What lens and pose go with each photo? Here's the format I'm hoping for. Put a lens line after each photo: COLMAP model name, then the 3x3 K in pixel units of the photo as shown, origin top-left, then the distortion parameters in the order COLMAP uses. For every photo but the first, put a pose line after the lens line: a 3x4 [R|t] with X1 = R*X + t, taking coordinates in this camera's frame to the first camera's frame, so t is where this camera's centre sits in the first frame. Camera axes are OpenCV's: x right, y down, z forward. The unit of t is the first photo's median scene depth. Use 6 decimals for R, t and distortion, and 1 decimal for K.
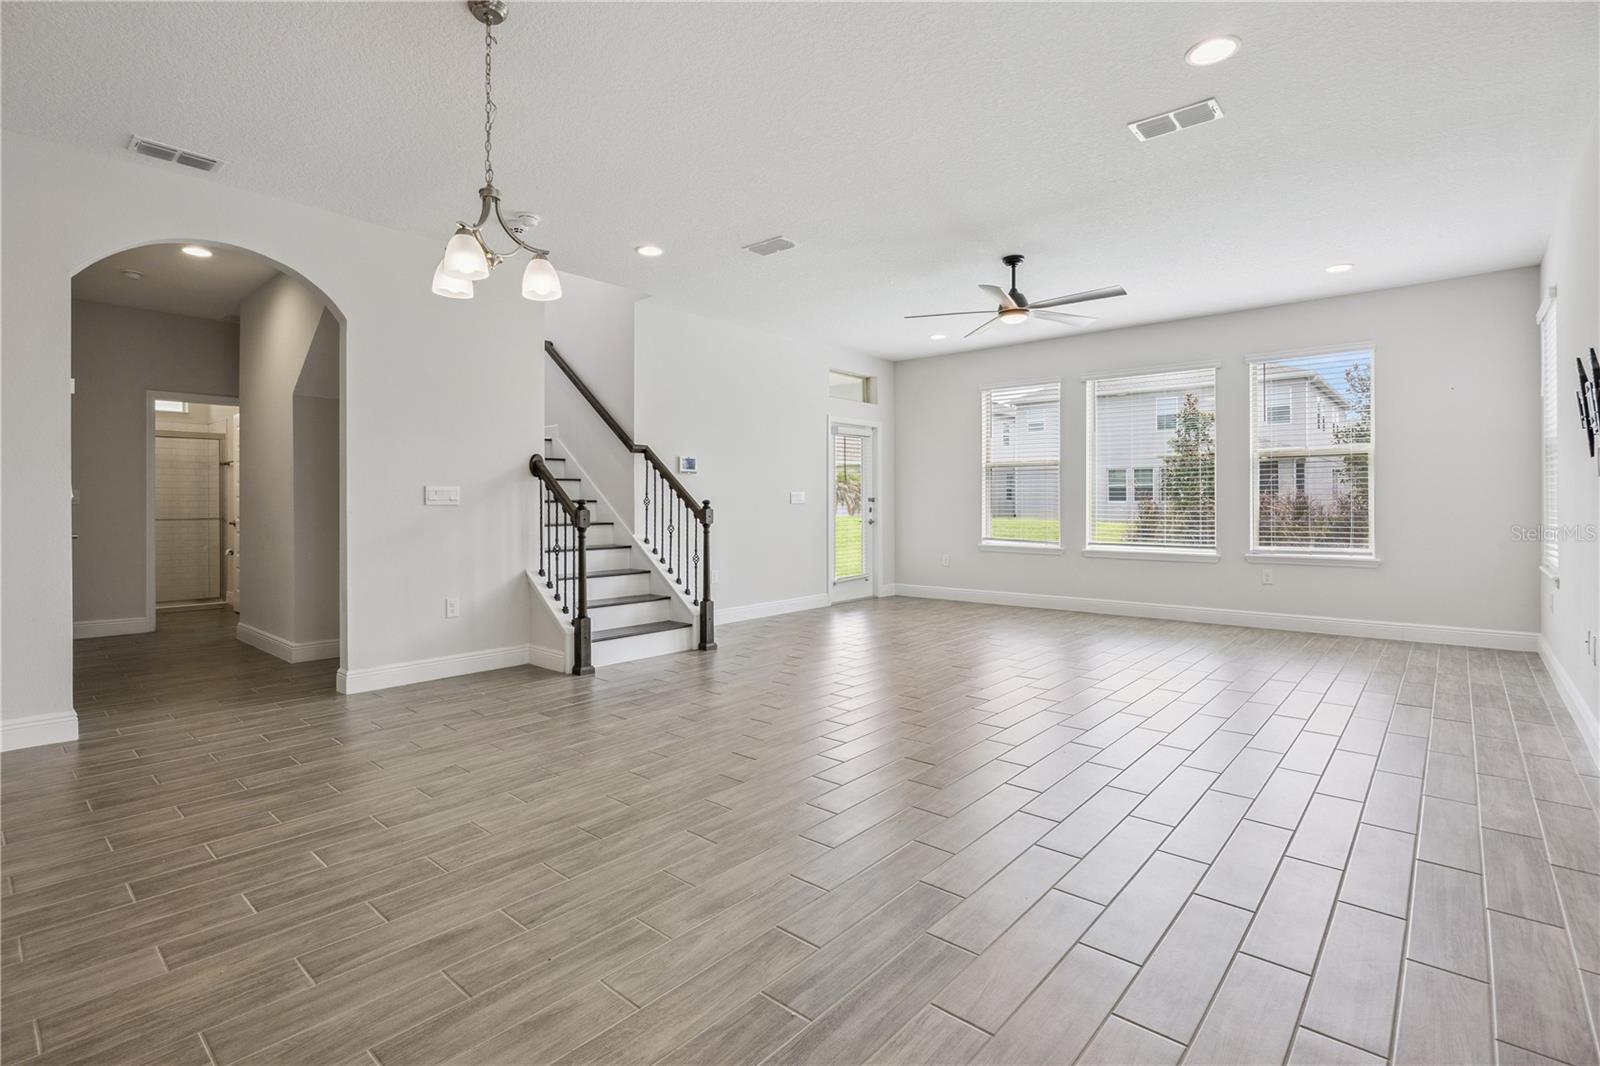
lens RADIAL K [[755.0, 0, 802.9], [0, 755.0, 534.4], [0, 0, 1]] dist [-0.009167, 0.000882]
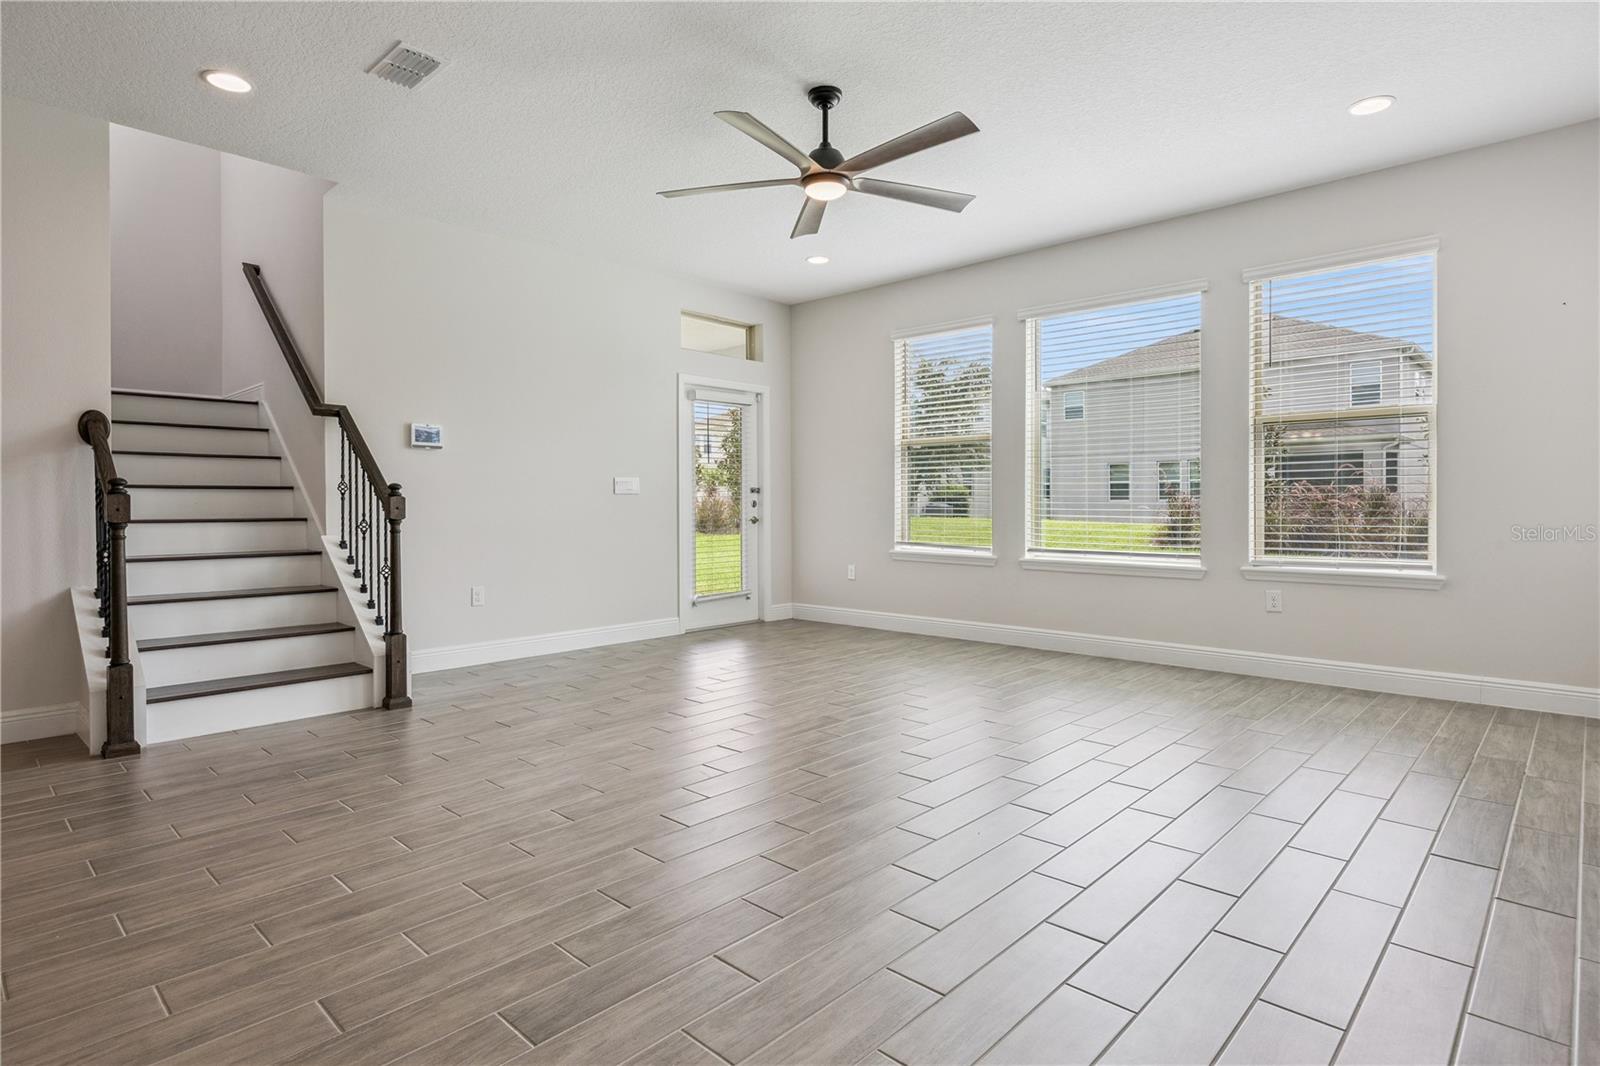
lens RADIAL K [[839.5, 0, 797.8], [0, 839.5, 540.2], [0, 0, 1]] dist [0.007158, -0.001740]
pose [[0.999165, 0.002311, -0.040798, 0.224547], [-0.002247, 0.999996, 0.001634, 0.002285], [0.040802, -0.001541, 0.999166, 0.236822]]
